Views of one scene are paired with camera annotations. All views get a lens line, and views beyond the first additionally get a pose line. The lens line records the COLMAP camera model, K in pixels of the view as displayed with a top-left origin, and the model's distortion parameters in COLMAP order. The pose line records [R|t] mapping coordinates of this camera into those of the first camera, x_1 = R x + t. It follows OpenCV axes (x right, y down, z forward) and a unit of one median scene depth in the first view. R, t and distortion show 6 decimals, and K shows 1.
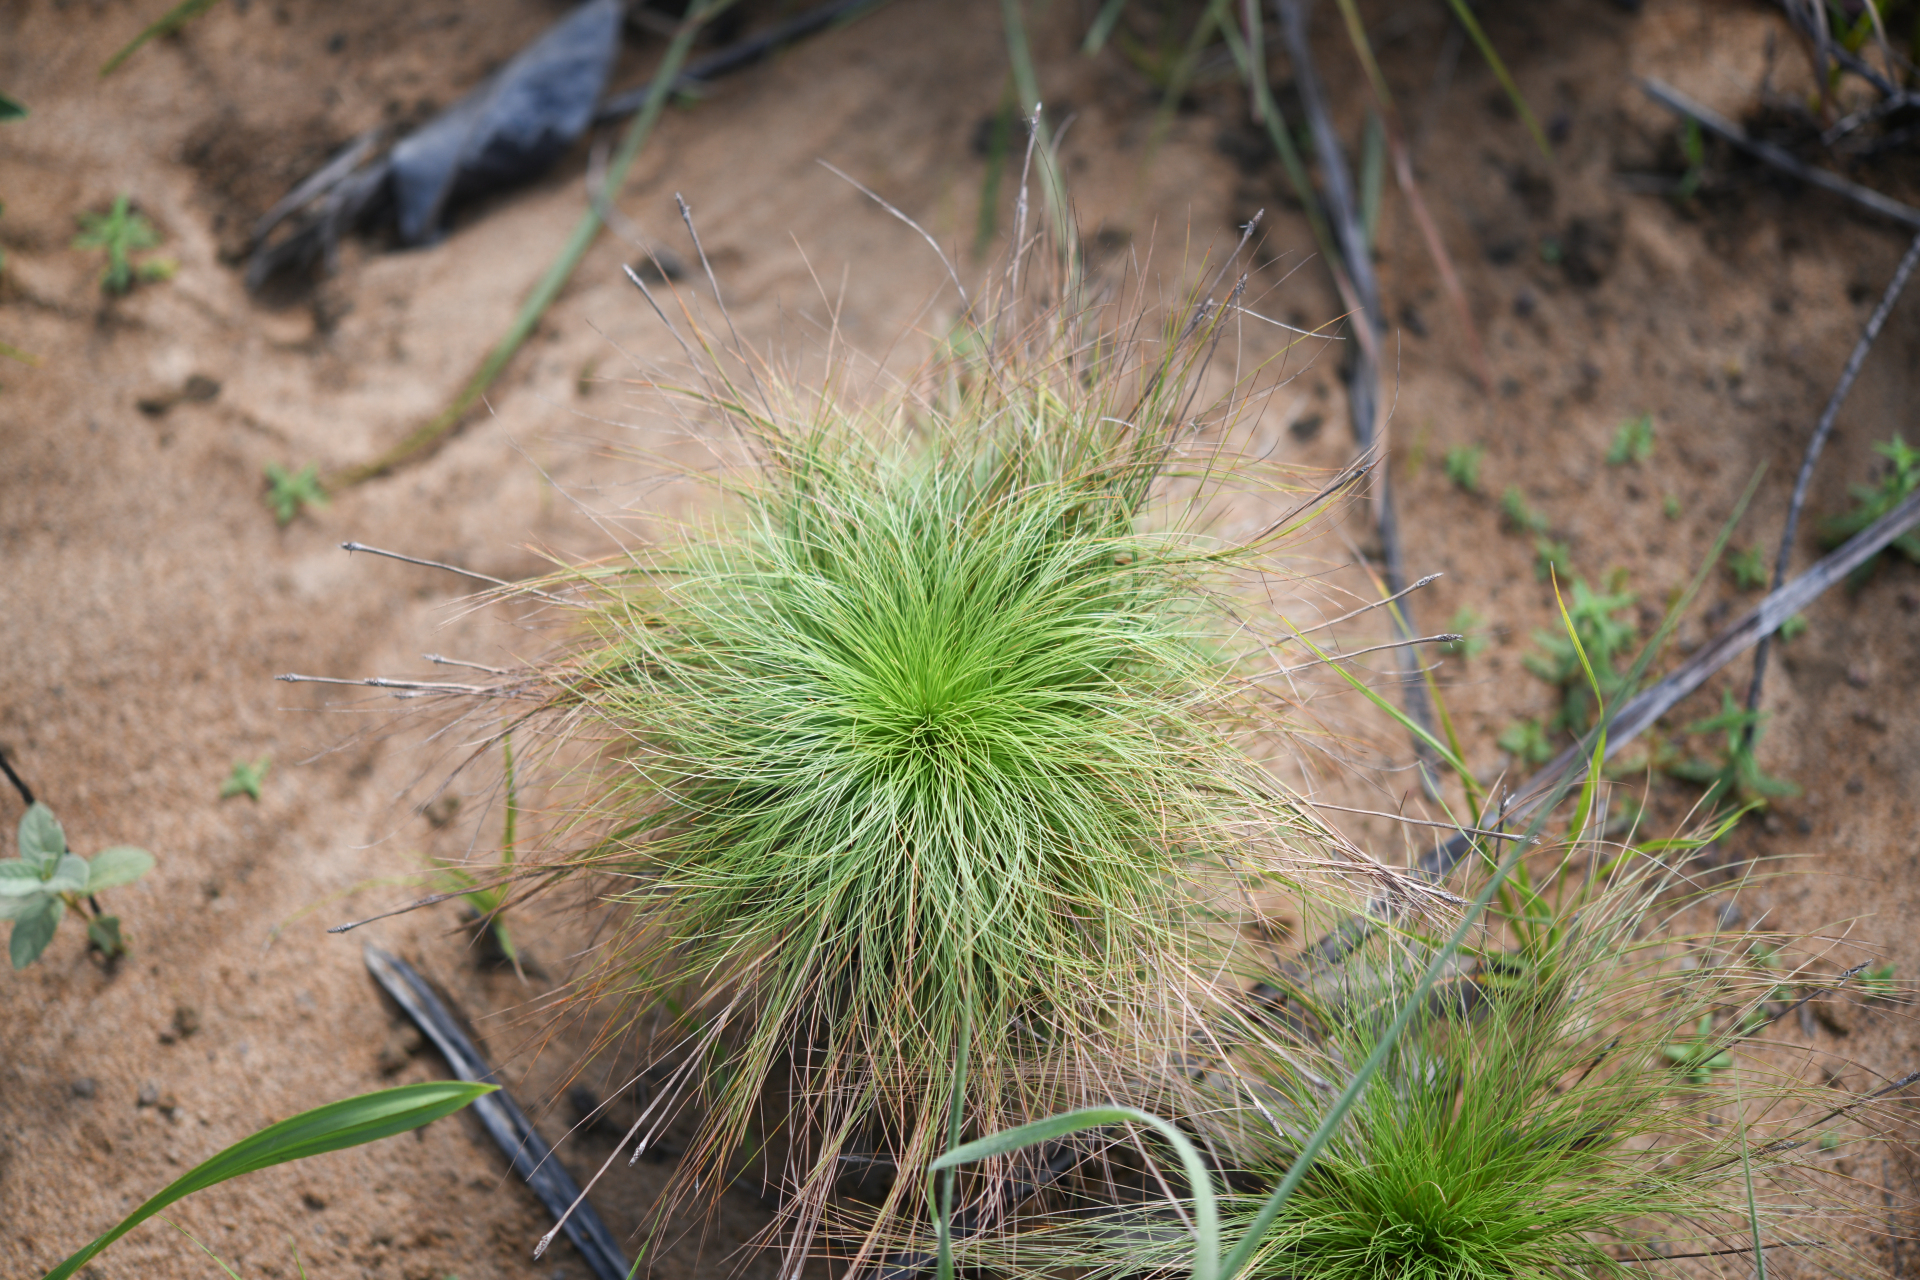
lens RADIAL K [[3133.5, 0, 960.0], [0, 3133.5, 649.9], [0, 0, 1]] dist [-0.012373, 0.289669]
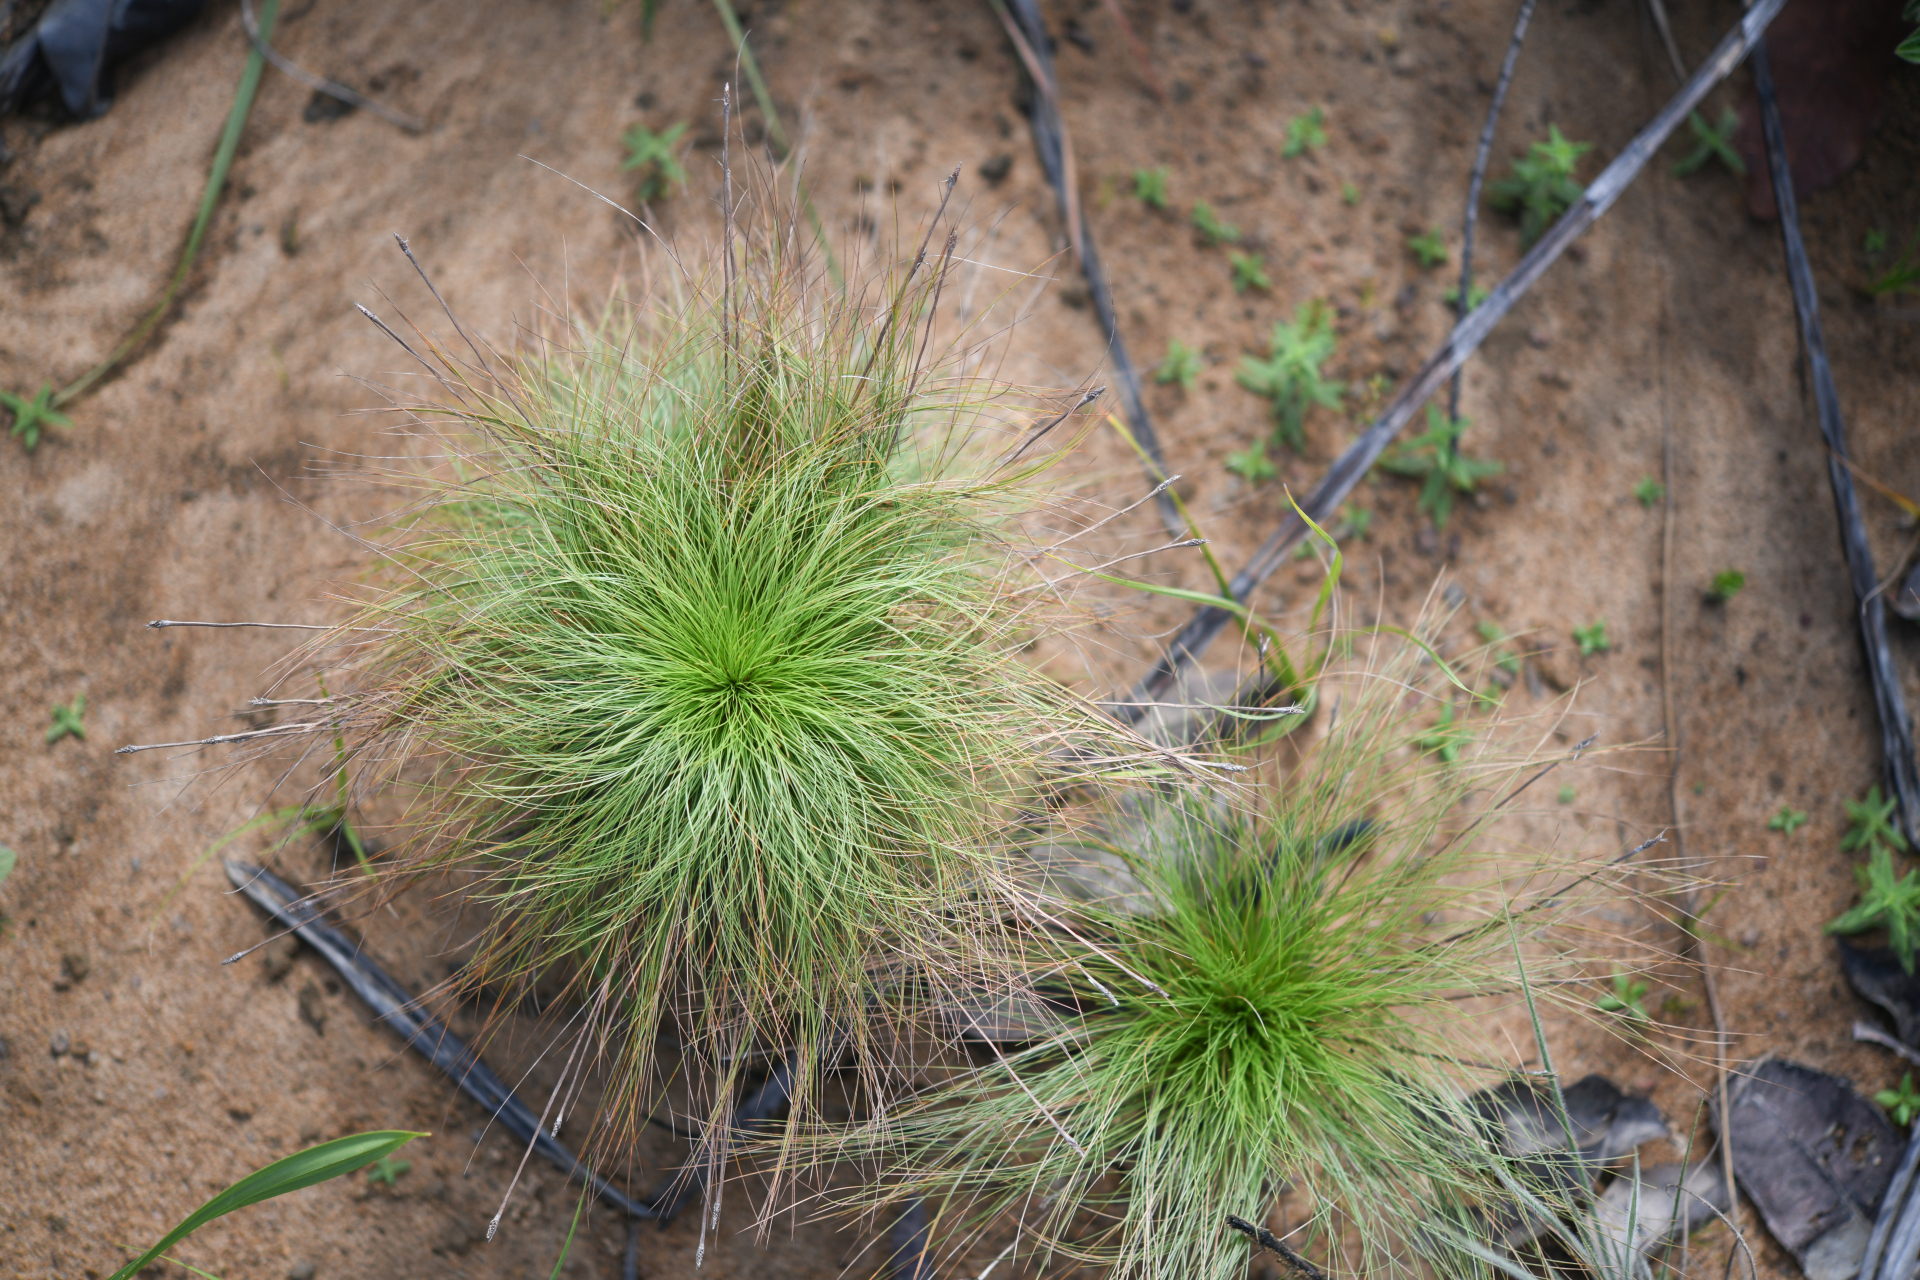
lens RADIAL K [[3133.5, 0, 960.0], [0, 3133.5, 649.9], [0, 0, 1]] dist [-0.012373, 0.289669]
pose [[0.978402, -0.192435, 0.075482, -0.010728], [0.163662, 0.944212, 0.285793, -0.232256], [-0.126267, -0.267267, 0.955314, -0.032204]]
